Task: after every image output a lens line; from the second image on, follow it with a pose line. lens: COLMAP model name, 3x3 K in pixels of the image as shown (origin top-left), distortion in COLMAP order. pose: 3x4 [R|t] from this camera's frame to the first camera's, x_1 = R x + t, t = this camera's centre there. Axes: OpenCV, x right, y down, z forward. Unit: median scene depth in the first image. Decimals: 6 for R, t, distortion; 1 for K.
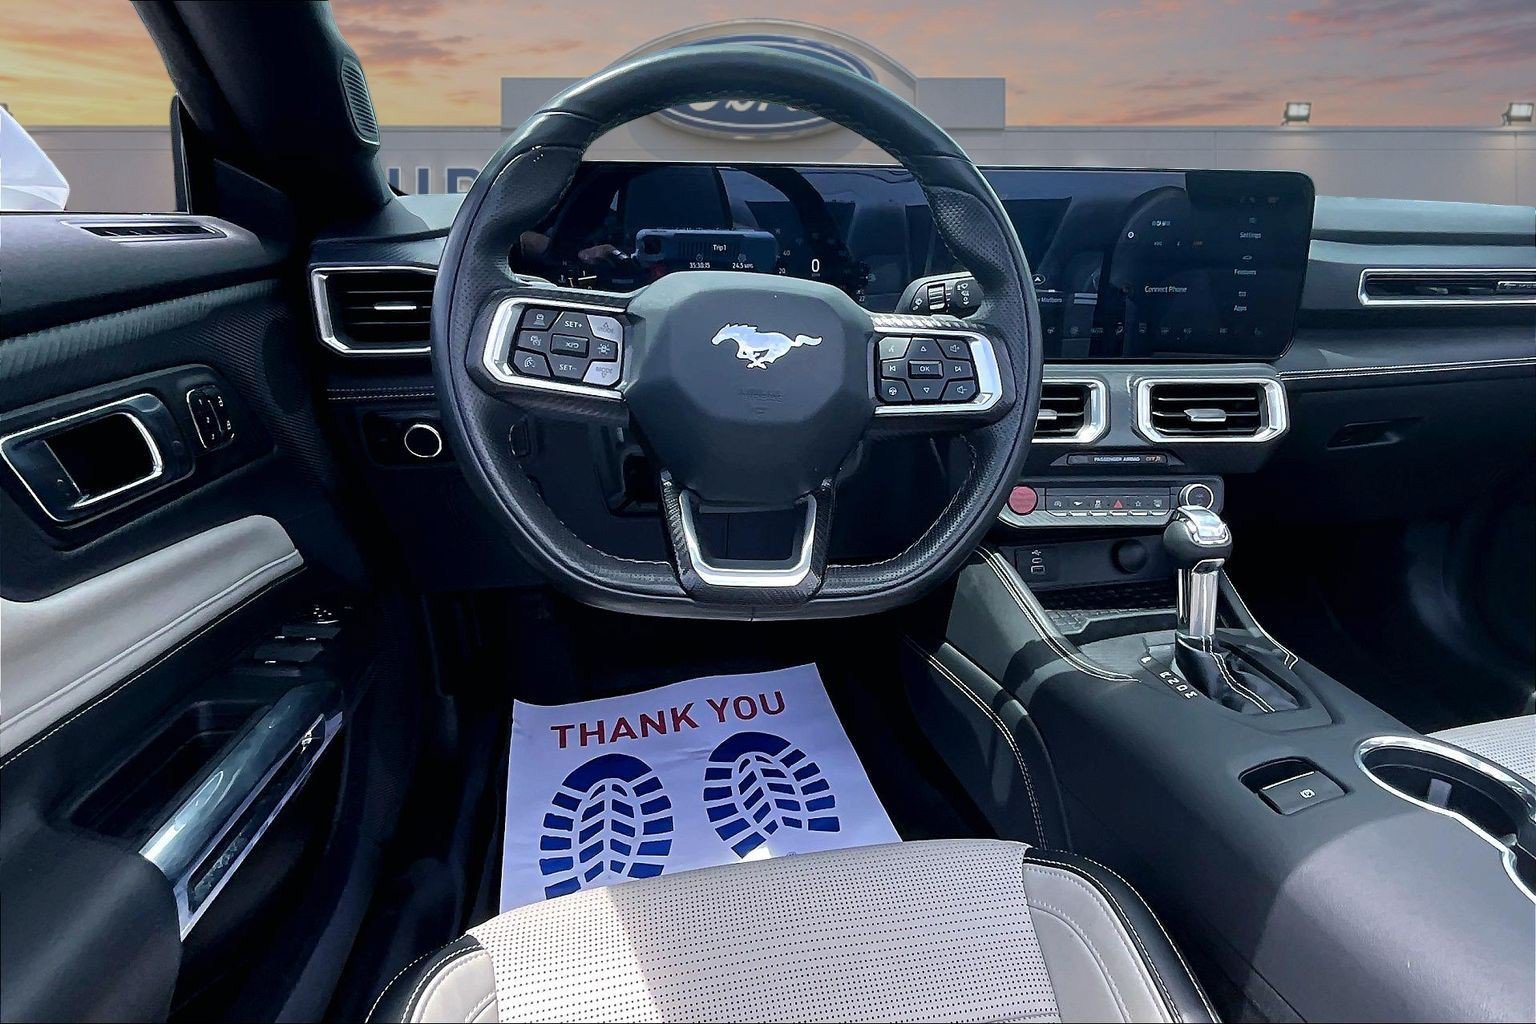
lens RADIAL K [[849.6, 0, 819.5], [0, 849.6, 497.4], [0, 0, 1]] dist [-0.004317, 0.000115]
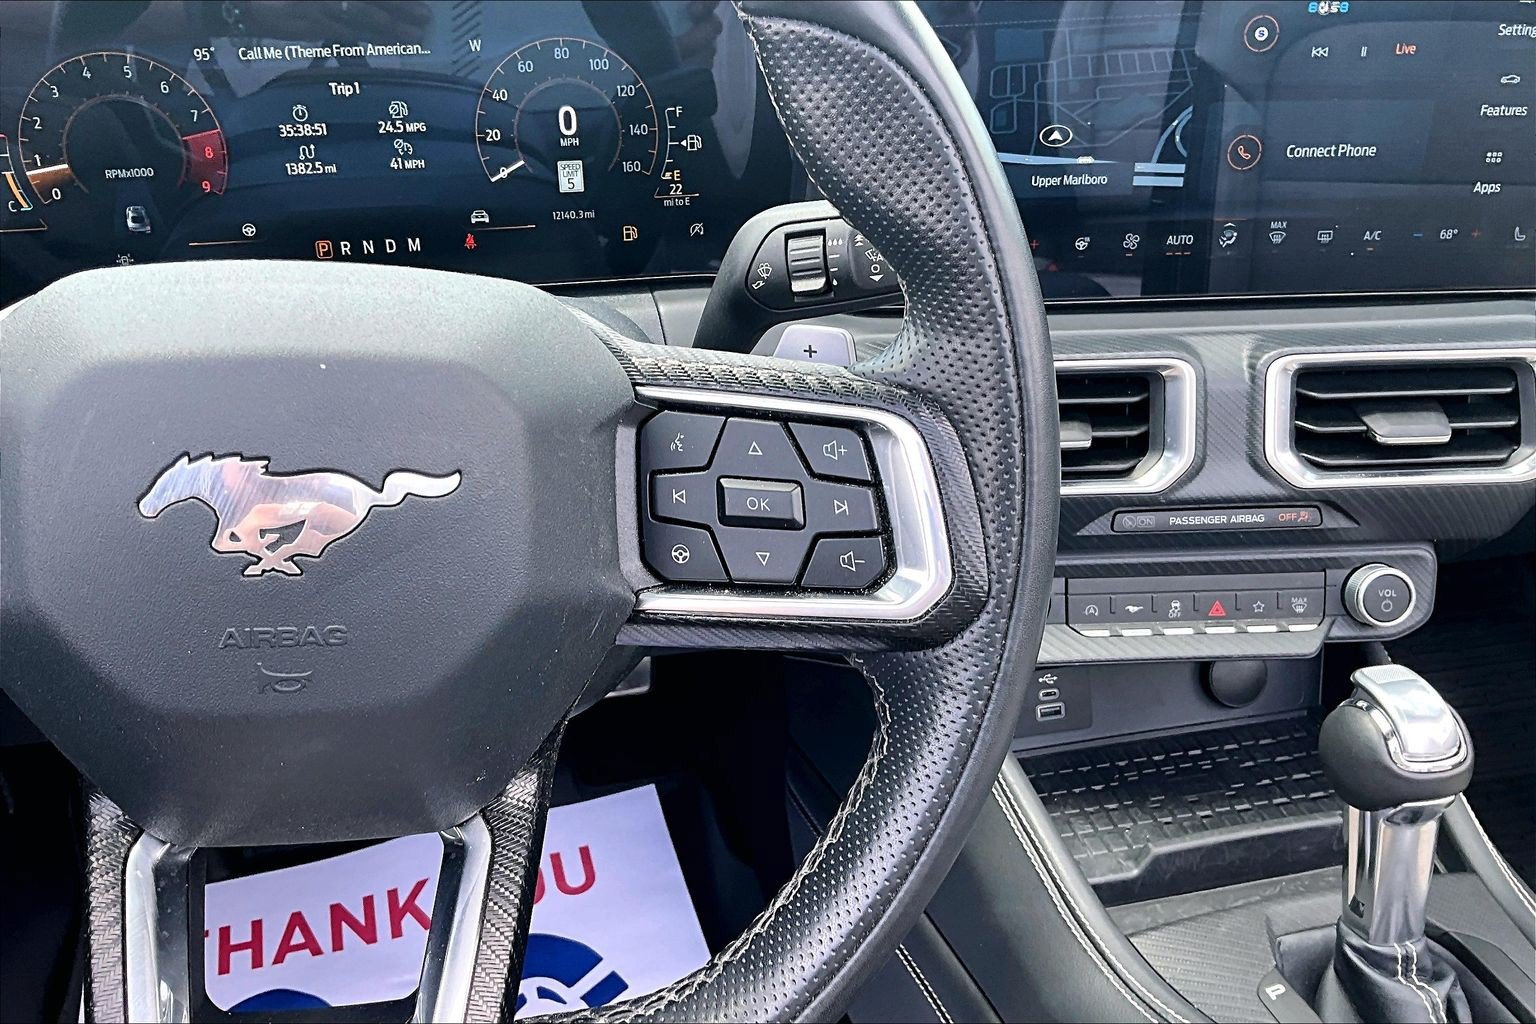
lens RADIAL K [[1292.4, 0, 744.1], [0, 1292.4, 503.5], [0, 0, 1]] dist [0.125079, -0.249039]
pose [[0.999648, -0.022252, 0.014452, 0.074741], [0.020244, 0.991729, 0.126742, -0.155985], [-0.017153, -0.126405, 0.991830, 0.279431]]
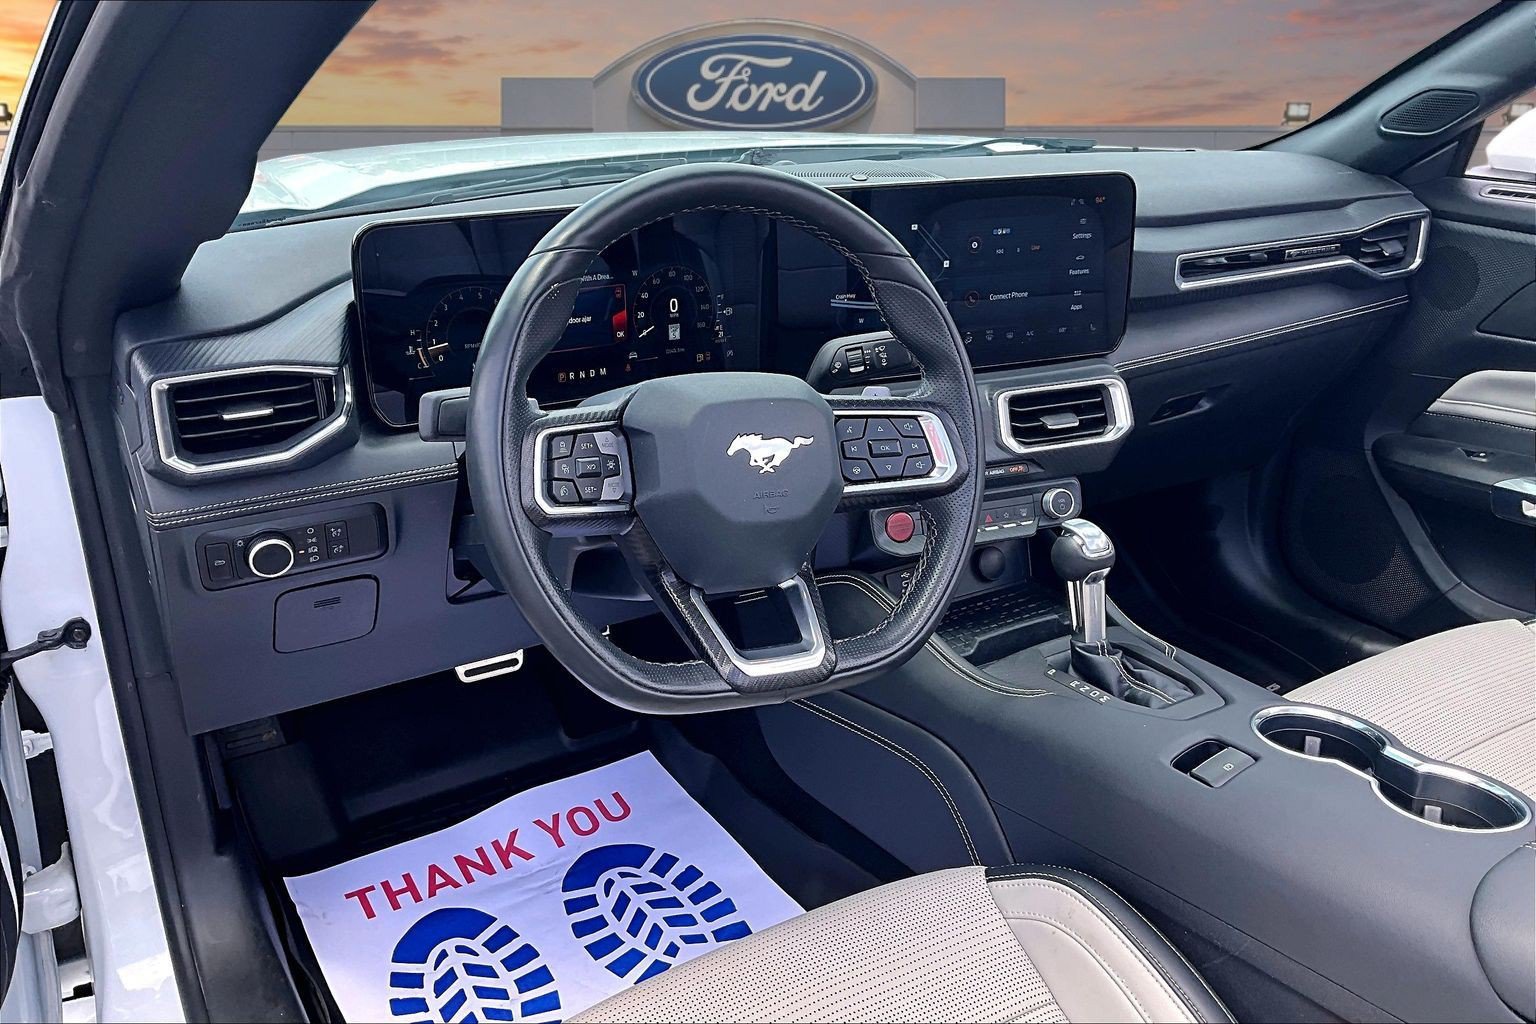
lens RADIAL K [[1292.4, 0, 744.1], [0, 1292.4, 503.5], [0, 0, 1]] dist [0.125079, -0.249039]
pose [[0.944506, -0.126326, 0.303234, -0.380324], [0.114002, 0.991781, 0.058082, -0.133011], [-0.308079, -0.020290, 0.951144, -0.353996]]
